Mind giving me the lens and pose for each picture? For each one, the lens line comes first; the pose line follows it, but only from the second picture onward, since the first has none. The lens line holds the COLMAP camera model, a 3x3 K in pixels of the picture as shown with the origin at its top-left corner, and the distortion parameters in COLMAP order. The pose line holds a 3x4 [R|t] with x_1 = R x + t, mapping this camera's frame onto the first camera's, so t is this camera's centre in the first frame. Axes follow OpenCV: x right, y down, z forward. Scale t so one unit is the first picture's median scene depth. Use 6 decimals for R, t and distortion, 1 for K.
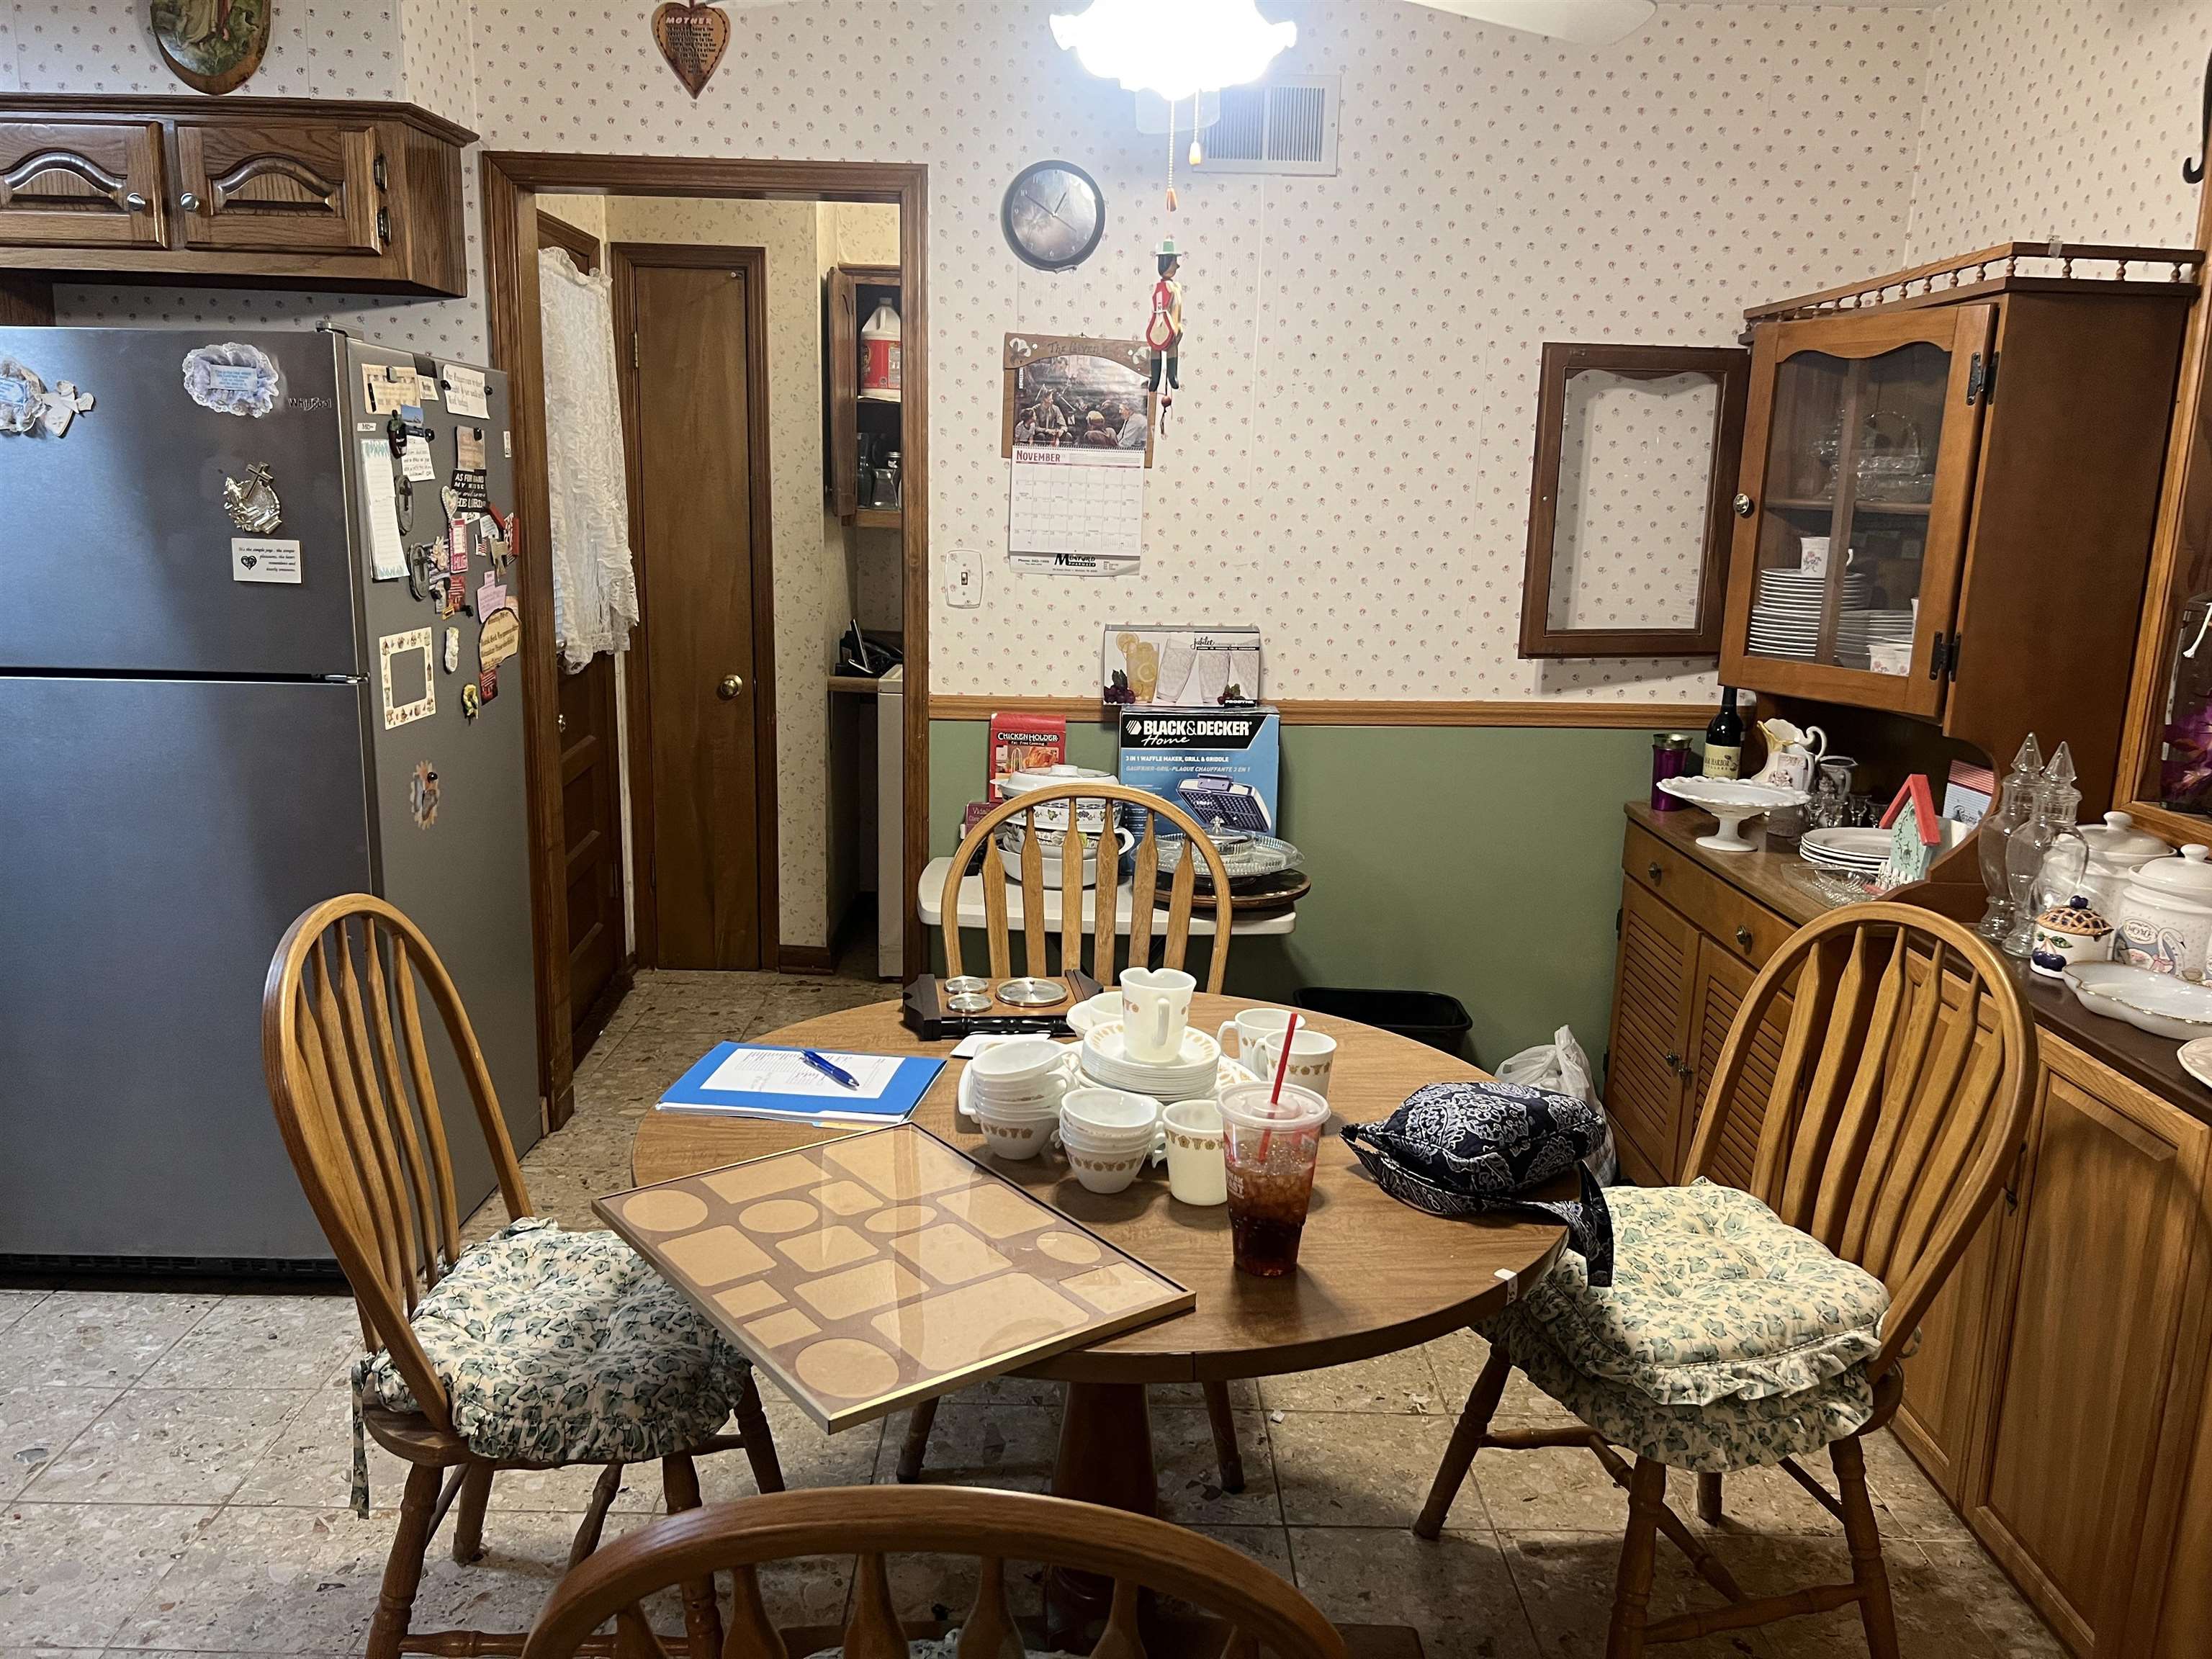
lens RADIAL K [[1660.5, 0, 1102.6], [0, 1660.5, 825.8], [0, 0, 1]] dist [0.053399, -0.059816]
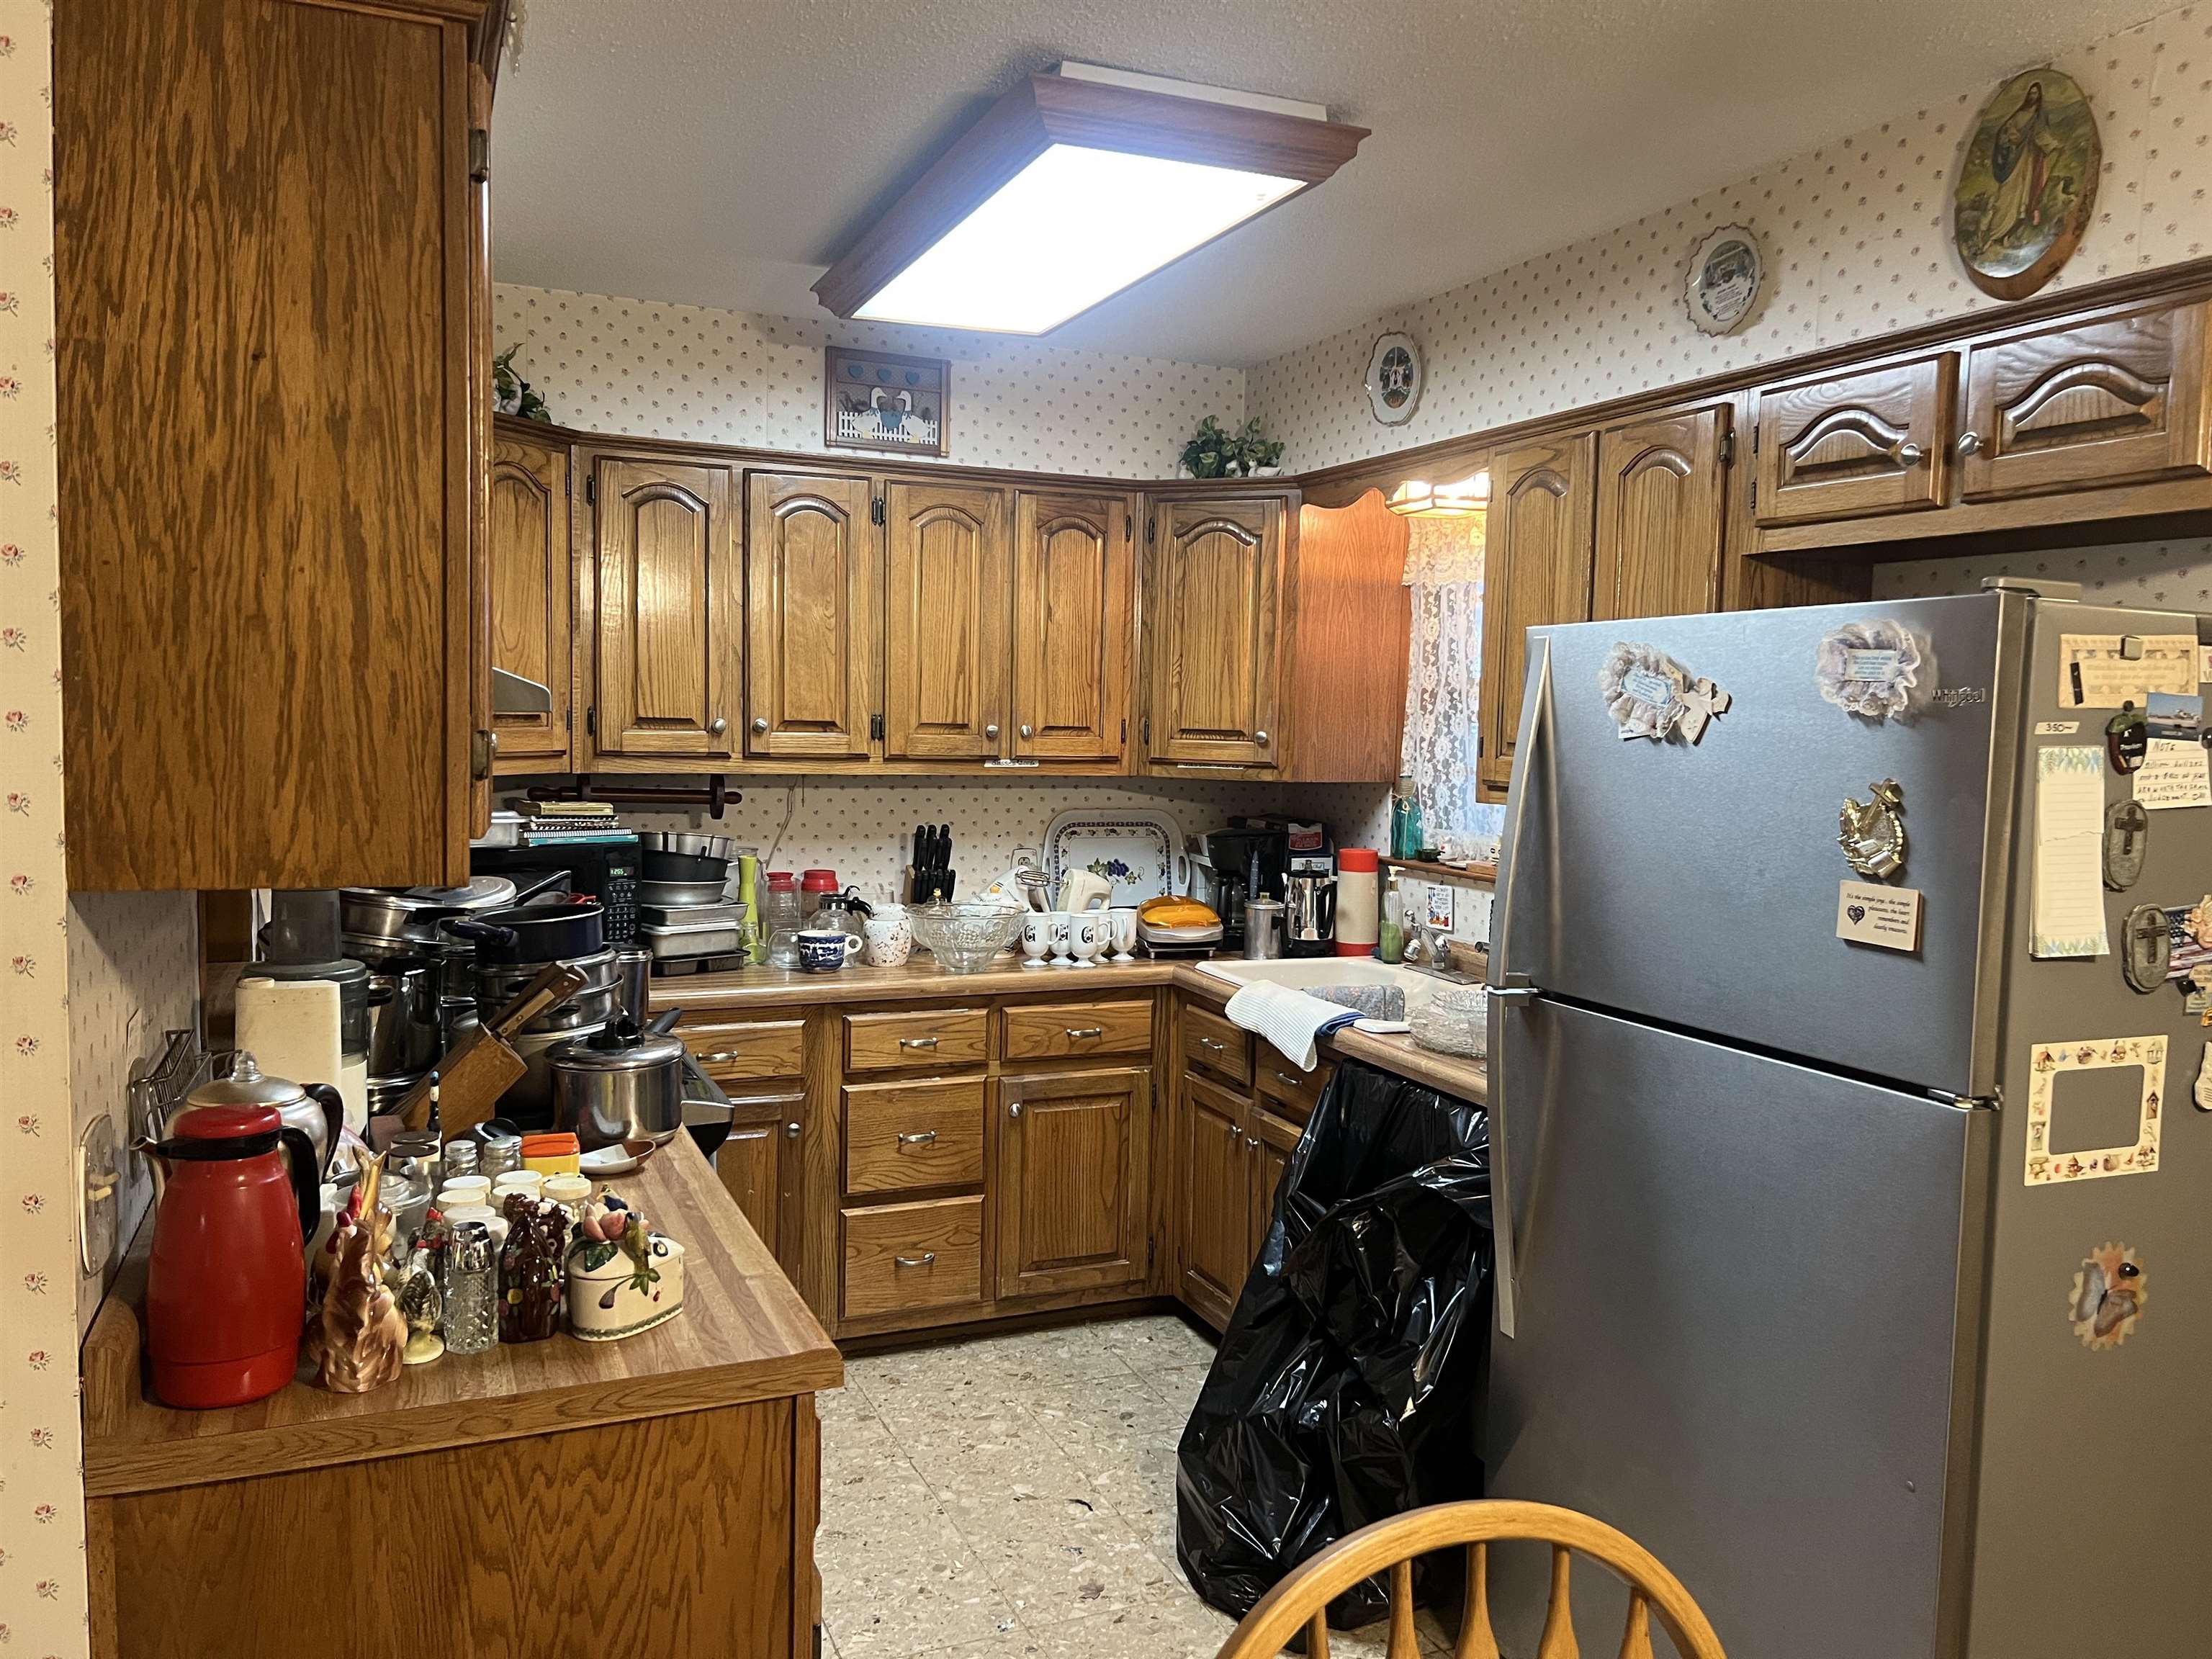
lens RADIAL K [[1660.5, 0, 1101.8], [0, 1660.5, 823.6], [0, 0, 1]] dist [0.053399, -0.059816]
pose [[0.382206, 0.048058, -0.922827, 0.025043], [-0.201397, 0.978973, -0.032430, -0.101269], [0.901863, 0.198250, 0.383848, 0.404395]]
